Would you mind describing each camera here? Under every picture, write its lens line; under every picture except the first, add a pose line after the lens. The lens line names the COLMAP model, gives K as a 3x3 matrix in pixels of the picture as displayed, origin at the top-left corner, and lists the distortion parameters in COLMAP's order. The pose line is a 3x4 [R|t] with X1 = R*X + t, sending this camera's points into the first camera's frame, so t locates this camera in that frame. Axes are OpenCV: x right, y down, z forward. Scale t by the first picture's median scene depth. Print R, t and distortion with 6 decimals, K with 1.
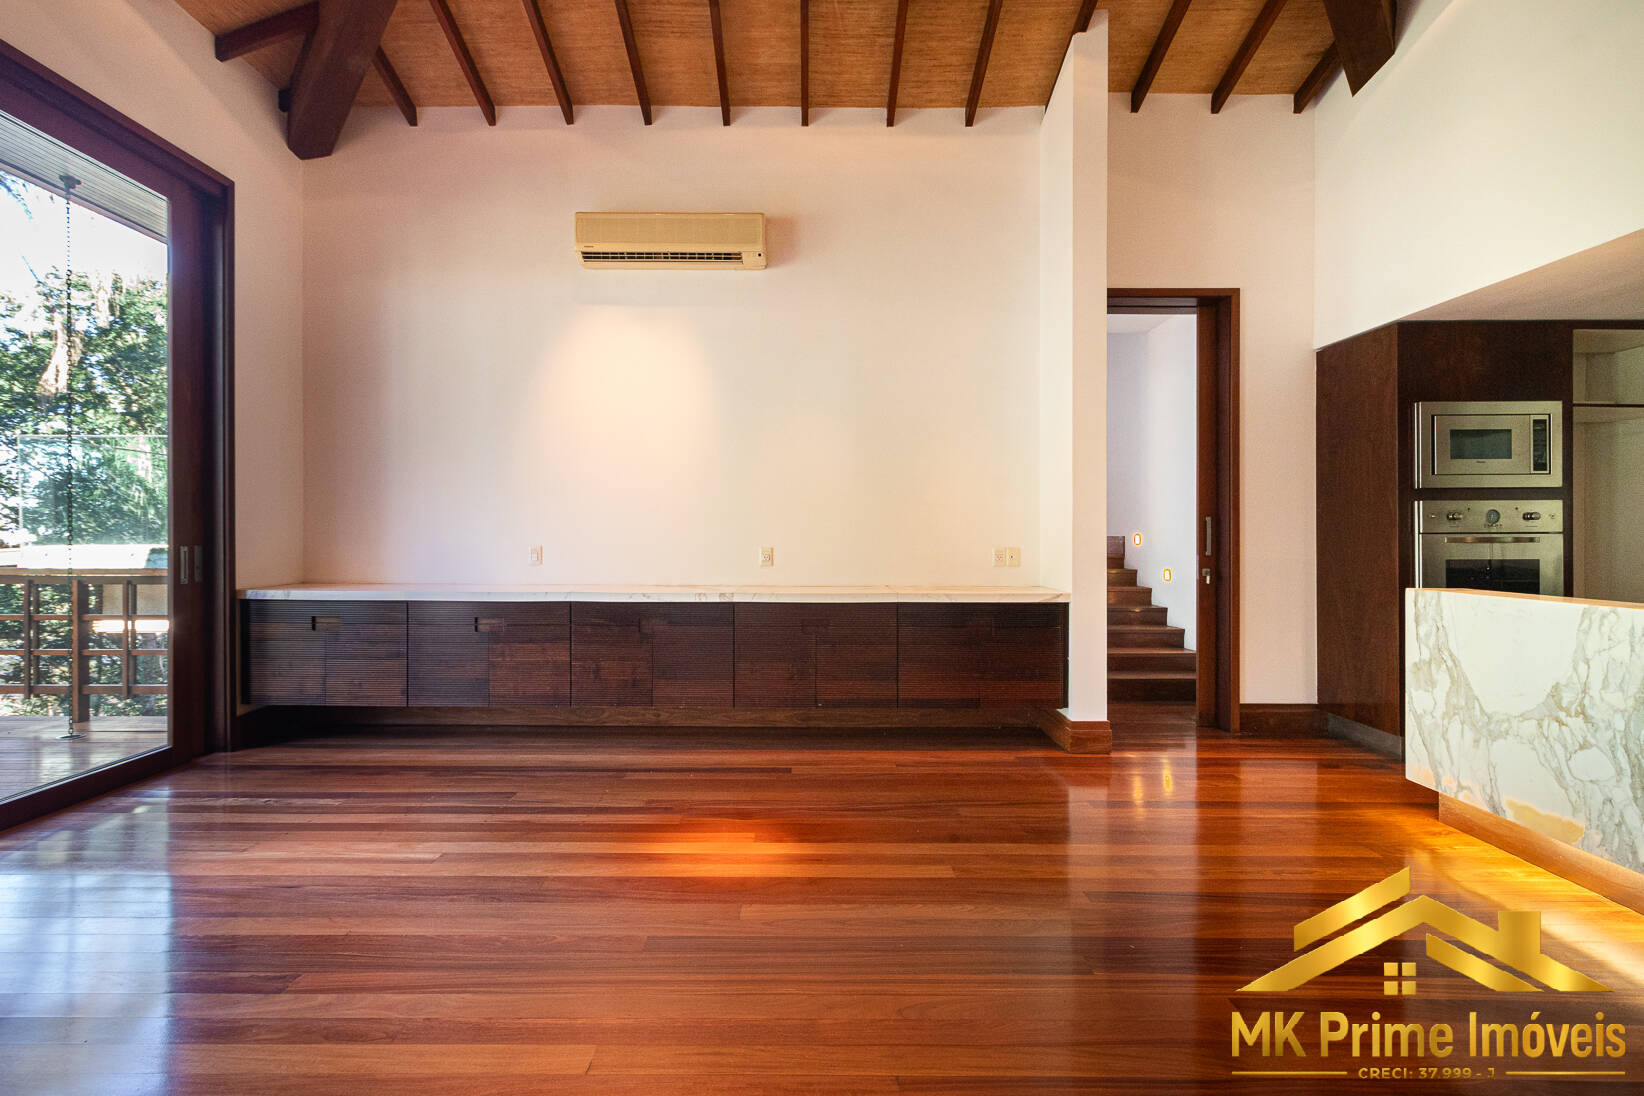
lens RADIAL K [[759.5, 0, 828.5], [0, 759.5, 541.4], [0, 0, 1]] dist [0.040003, 0.000304]
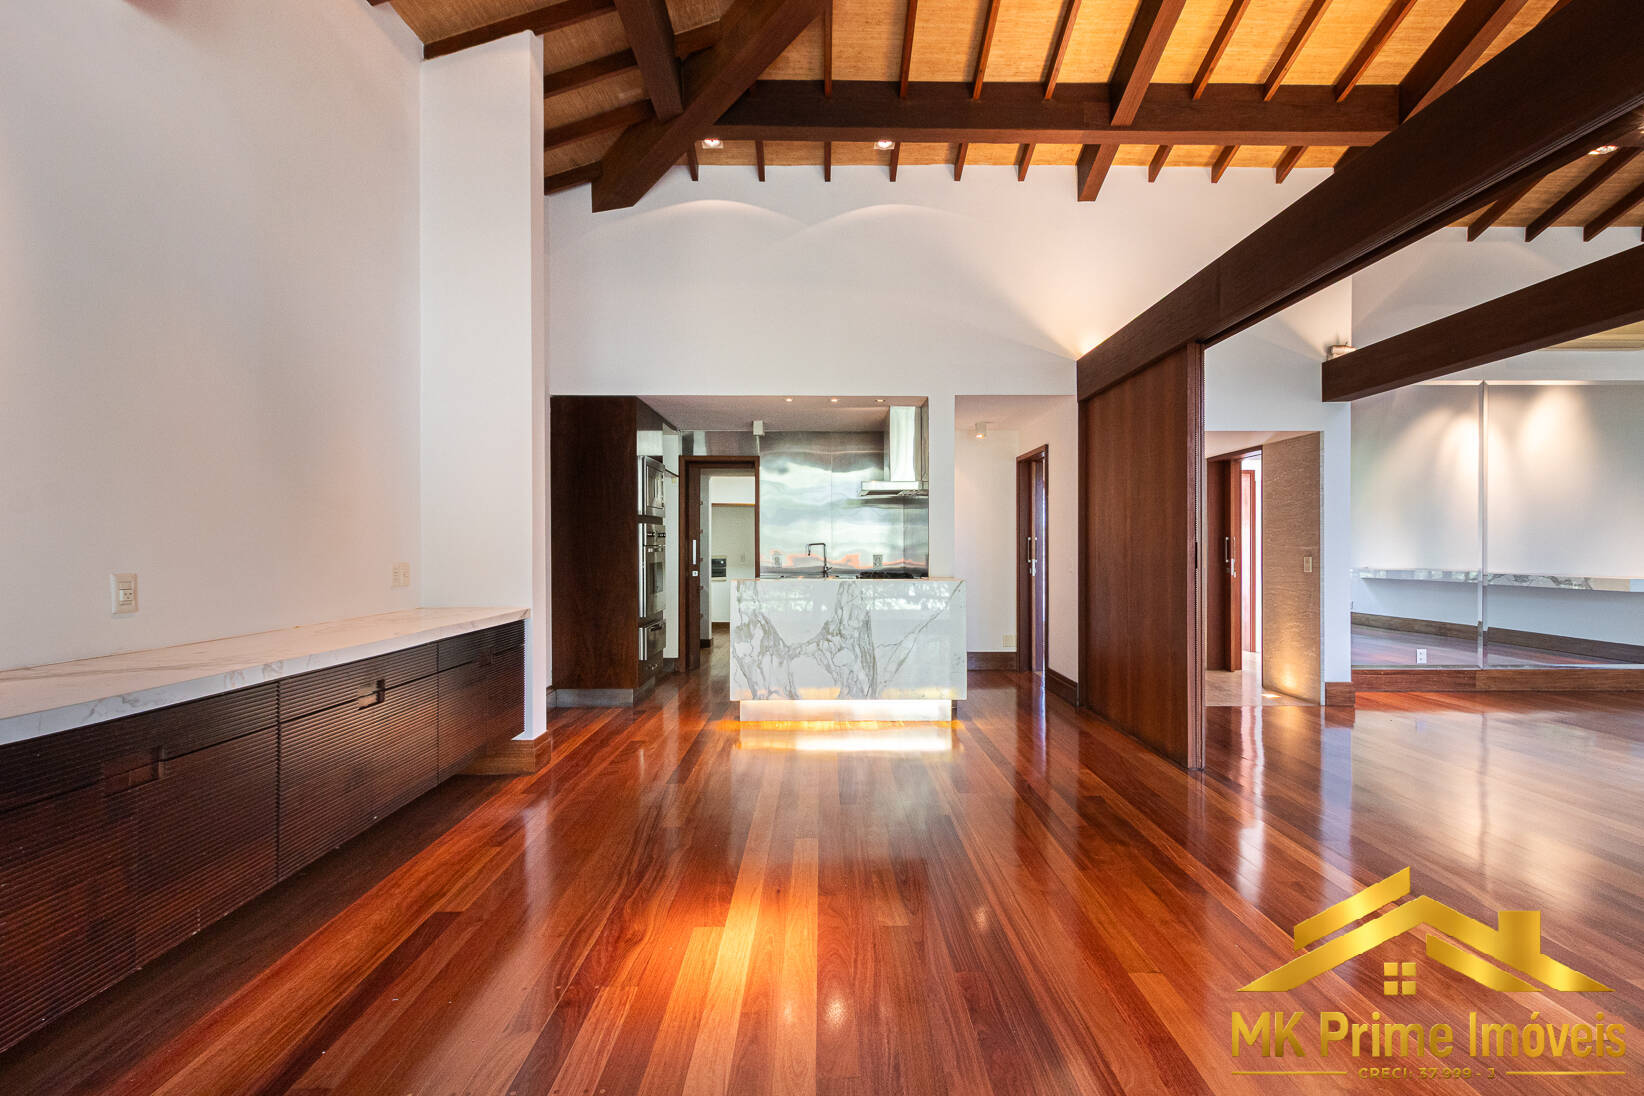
lens RADIAL K [[759.5, 0, 825.3], [0, 759.5, 545.7], [0, 0, 1]] dist [0.040003, 0.000304]
pose [[0.021939, 0.000426, 0.999759, -0.853408], [0.006418, 0.999979, -0.000567, -0.009264], [-0.999739, 0.006428, 0.021936, 0.819844]]
